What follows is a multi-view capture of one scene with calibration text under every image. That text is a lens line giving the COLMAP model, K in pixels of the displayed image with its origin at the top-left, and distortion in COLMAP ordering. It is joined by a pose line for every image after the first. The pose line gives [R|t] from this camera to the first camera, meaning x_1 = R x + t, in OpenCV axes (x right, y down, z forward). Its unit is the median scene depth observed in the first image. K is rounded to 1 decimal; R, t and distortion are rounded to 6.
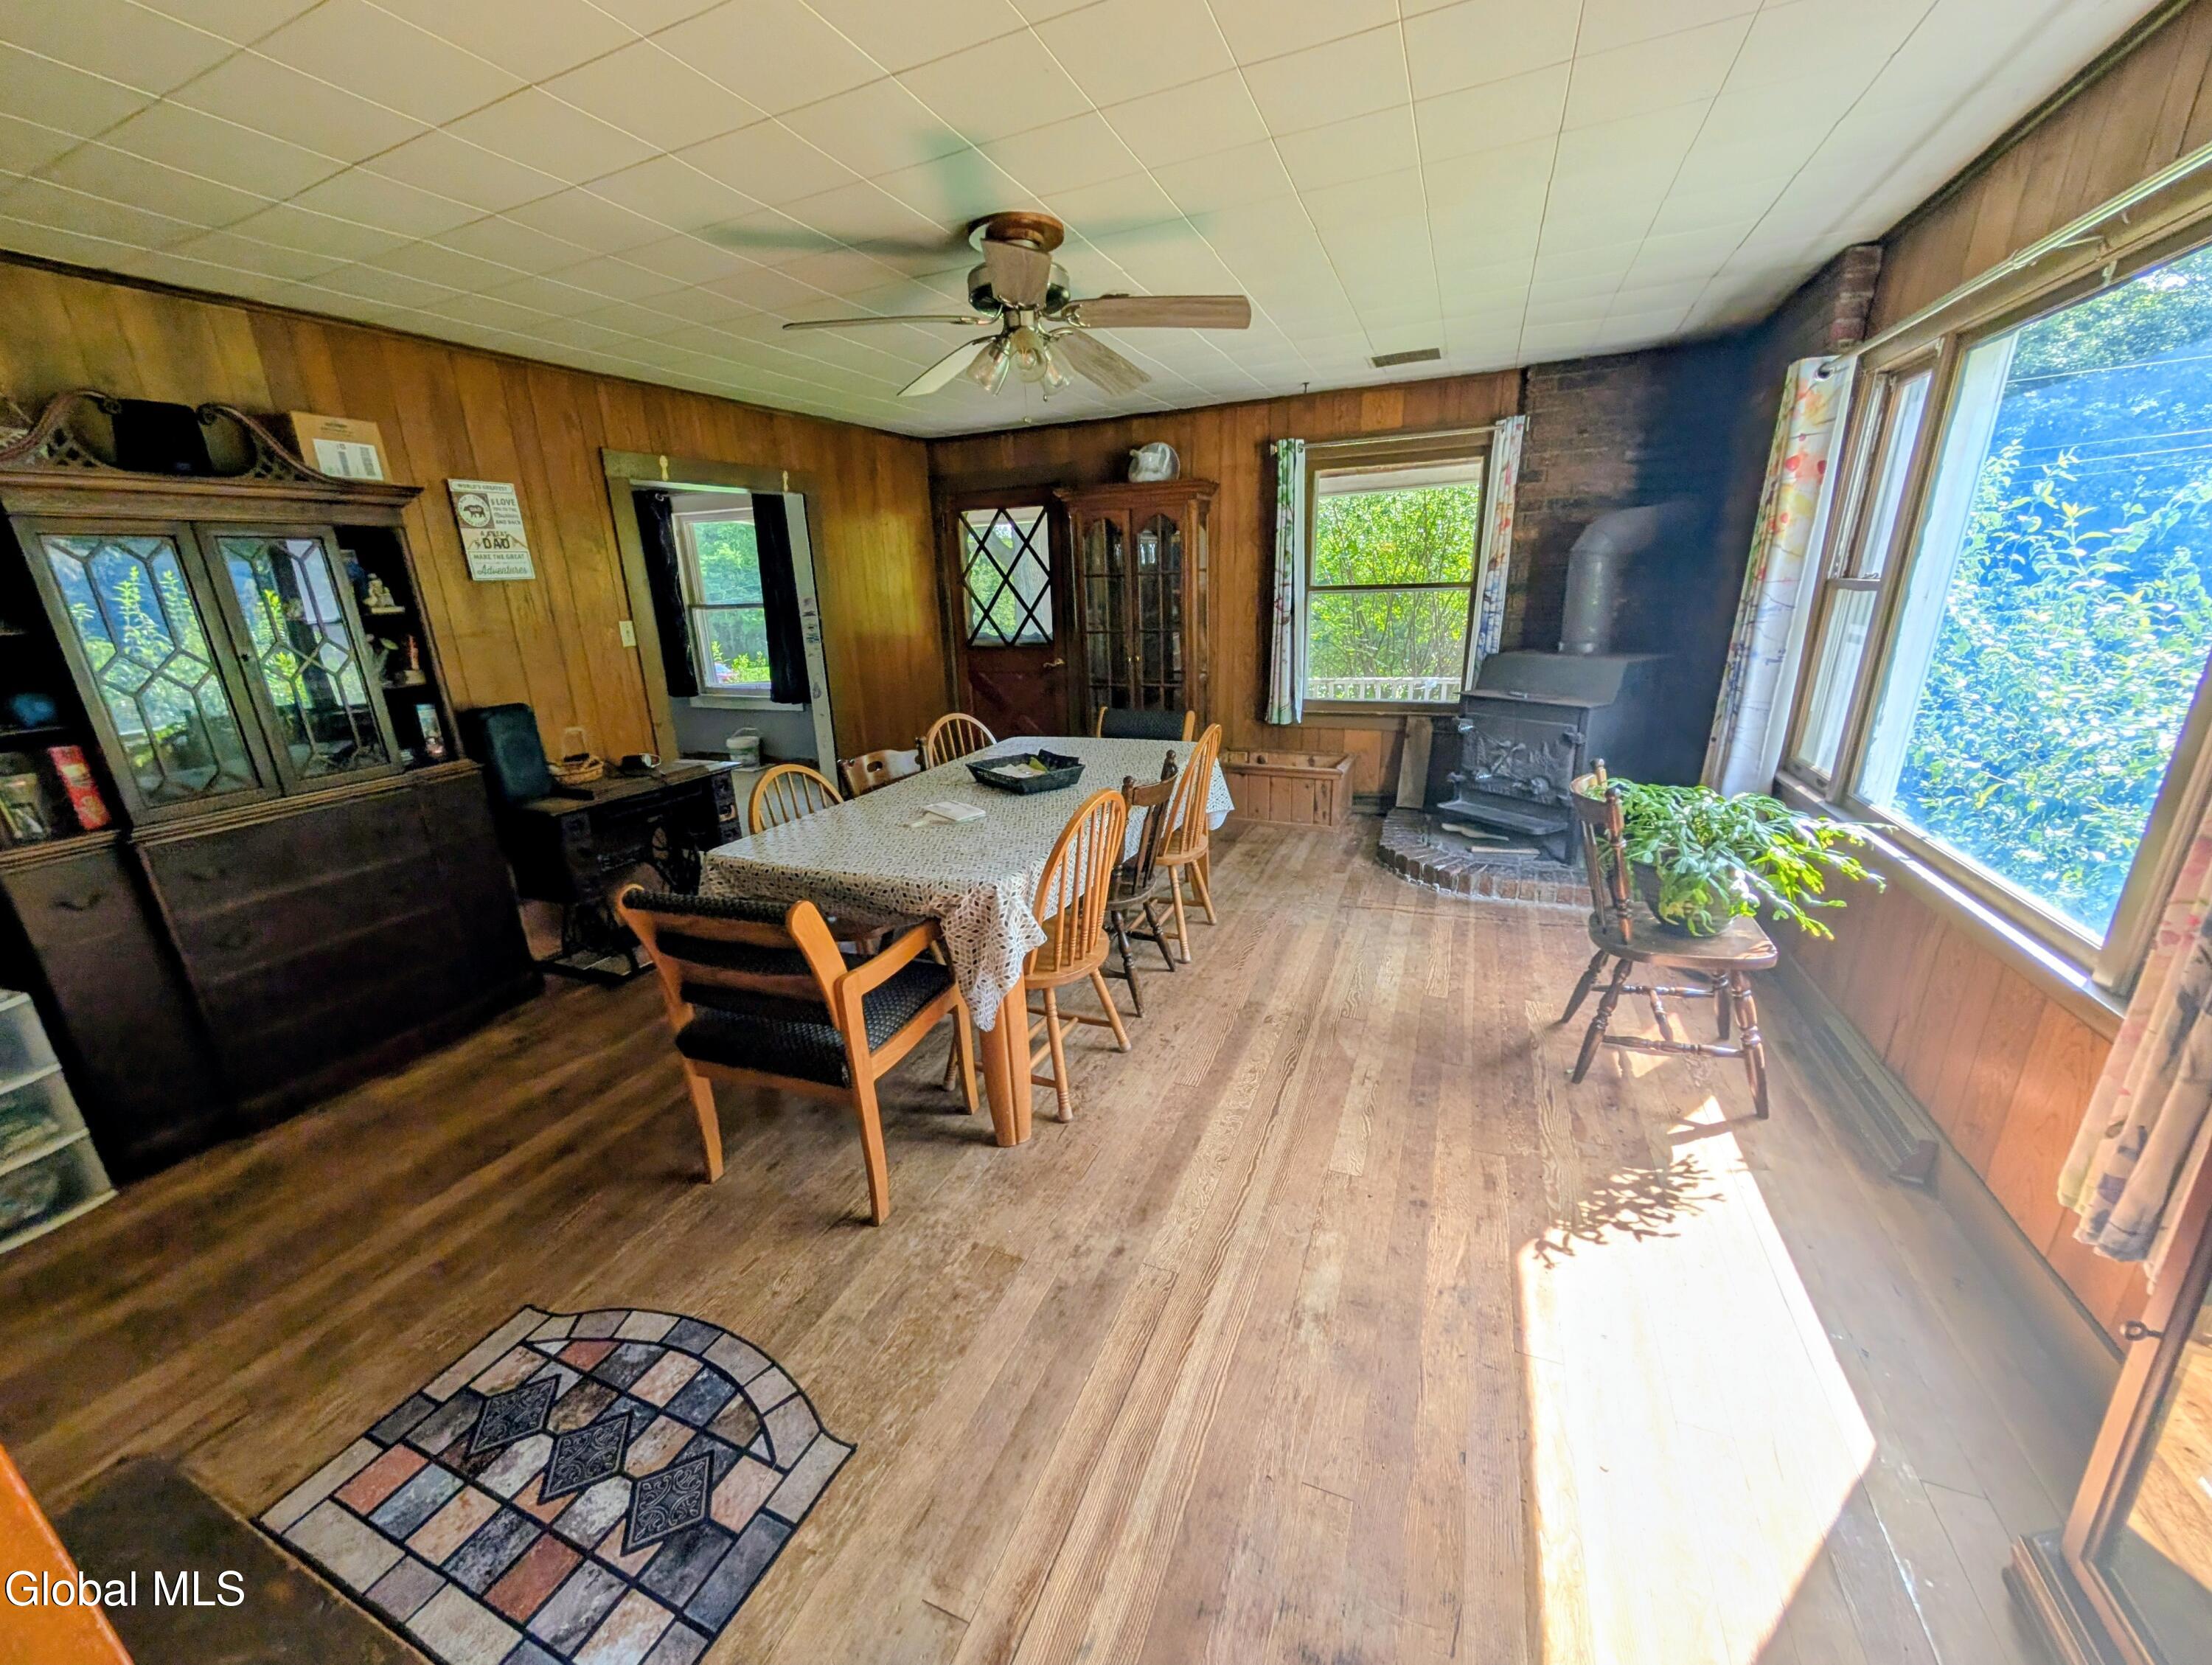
lens RADIAL K [[844.8, 0, 1102.0], [0, 844.8, 836.4], [0, 0, 1]] dist [0.002796, 0.000033]
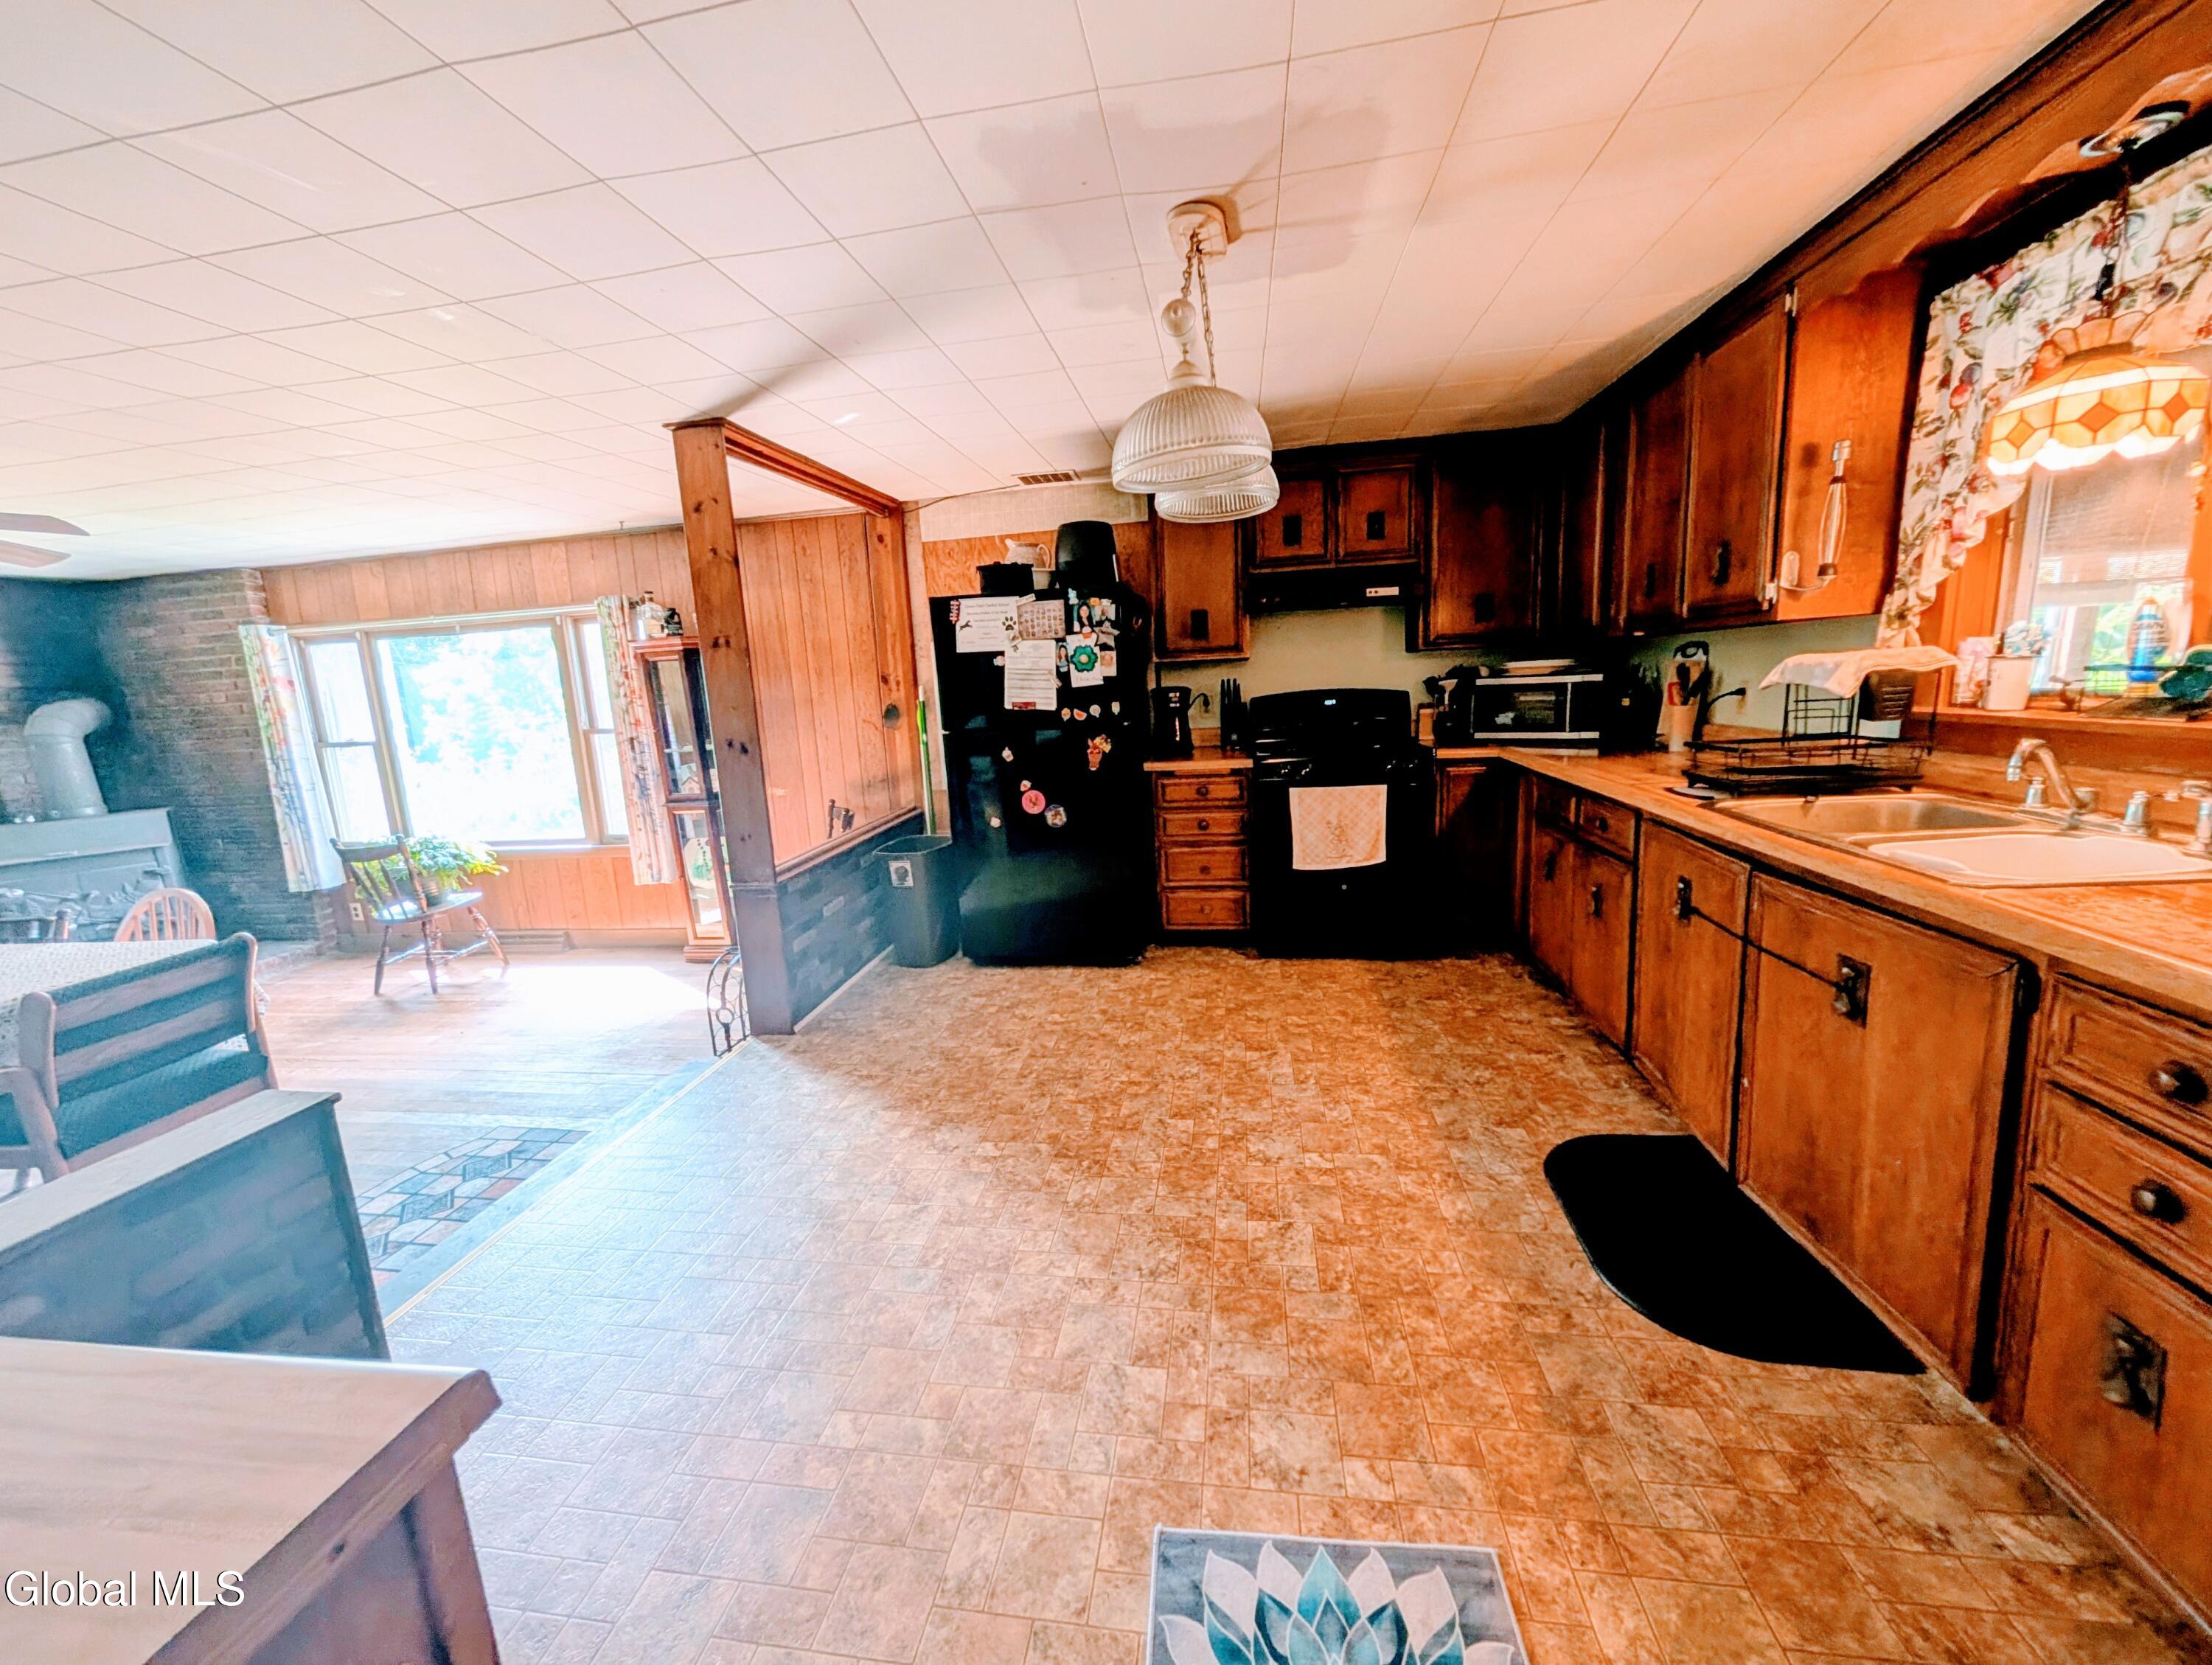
lens RADIAL K [[844.8, 0, 1100.9], [0, 844.8, 837.5], [0, 0, 1]] dist [0.002796, 0.000033]
pose [[-0.232554, -0.129010, 0.963989, -0.754989], [0.342071, 0.916986, 0.205242, 0.046030], [-0.910443, 0.377483, -0.169118, -0.075653]]
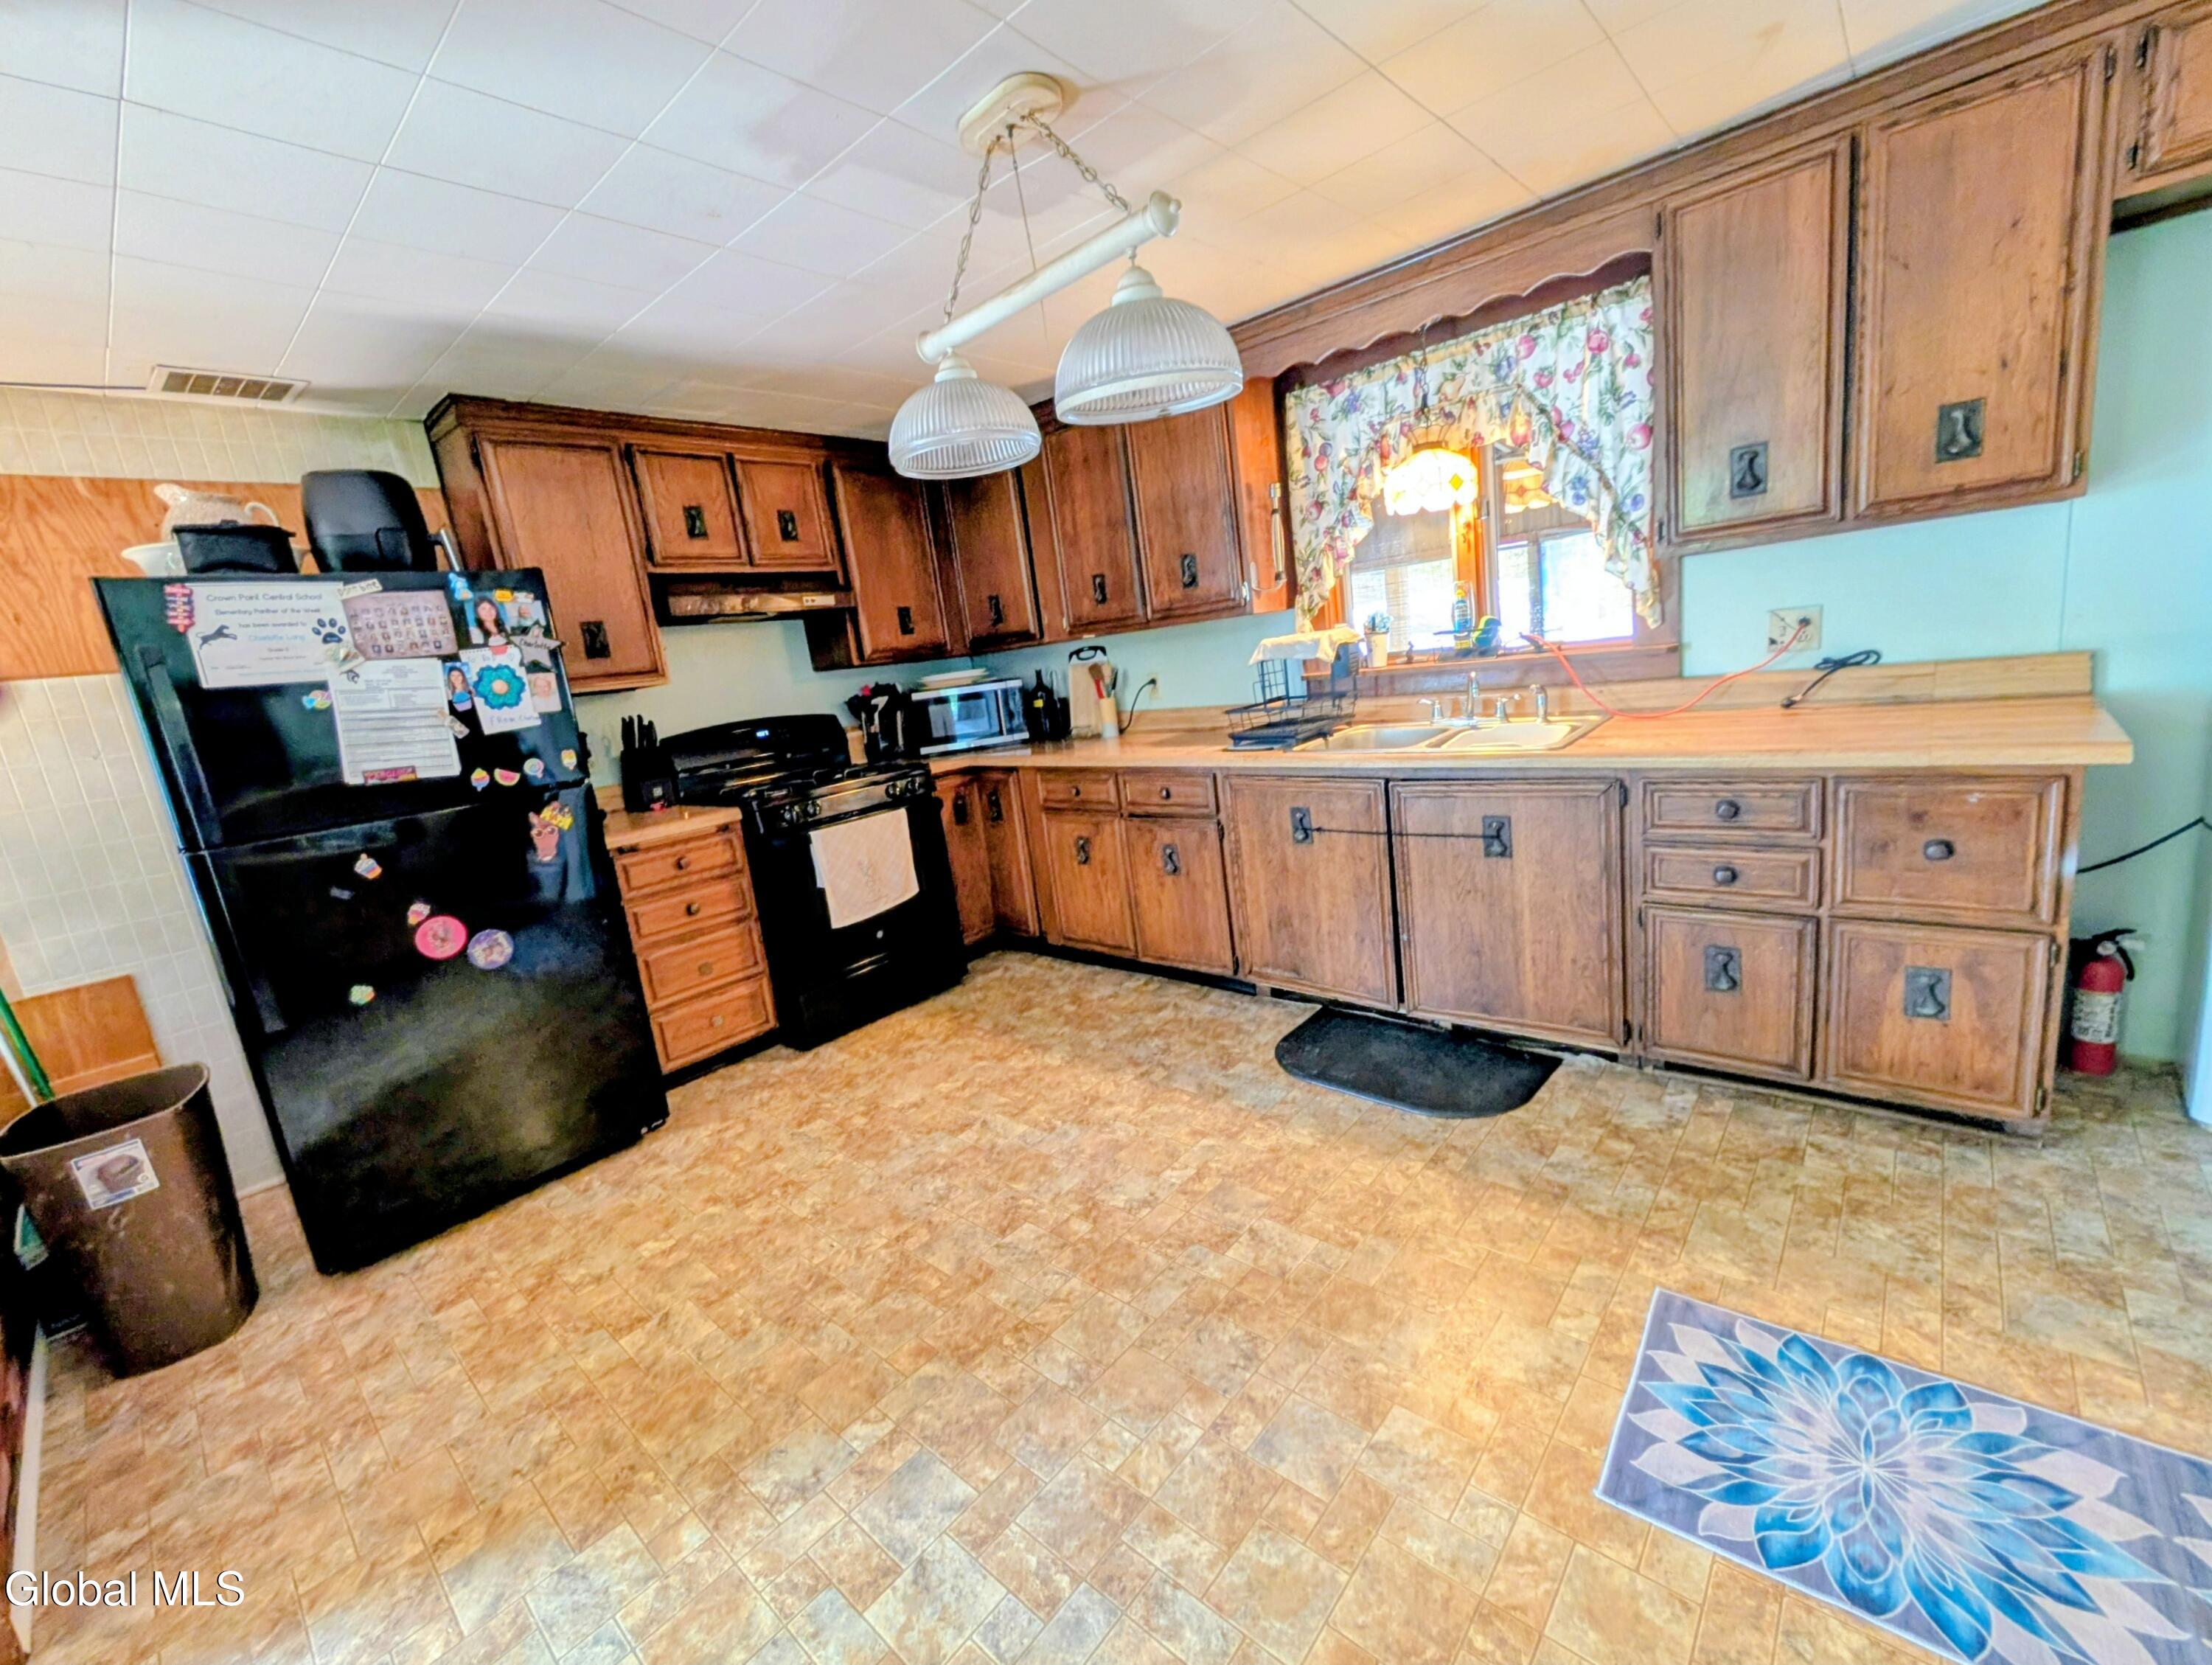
lens RADIAL K [[916.8, 0, 1092.6], [0, 916.8, 842.2], [0, 0, 1]] dist [-0.000713, 0.000173]
pose [[-0.936294, 0.082355, 0.341424, -0.499861], [0.239665, 0.860428, 0.449694, -0.020238], [-0.256737, 0.502873, -0.825351, 0.110830]]
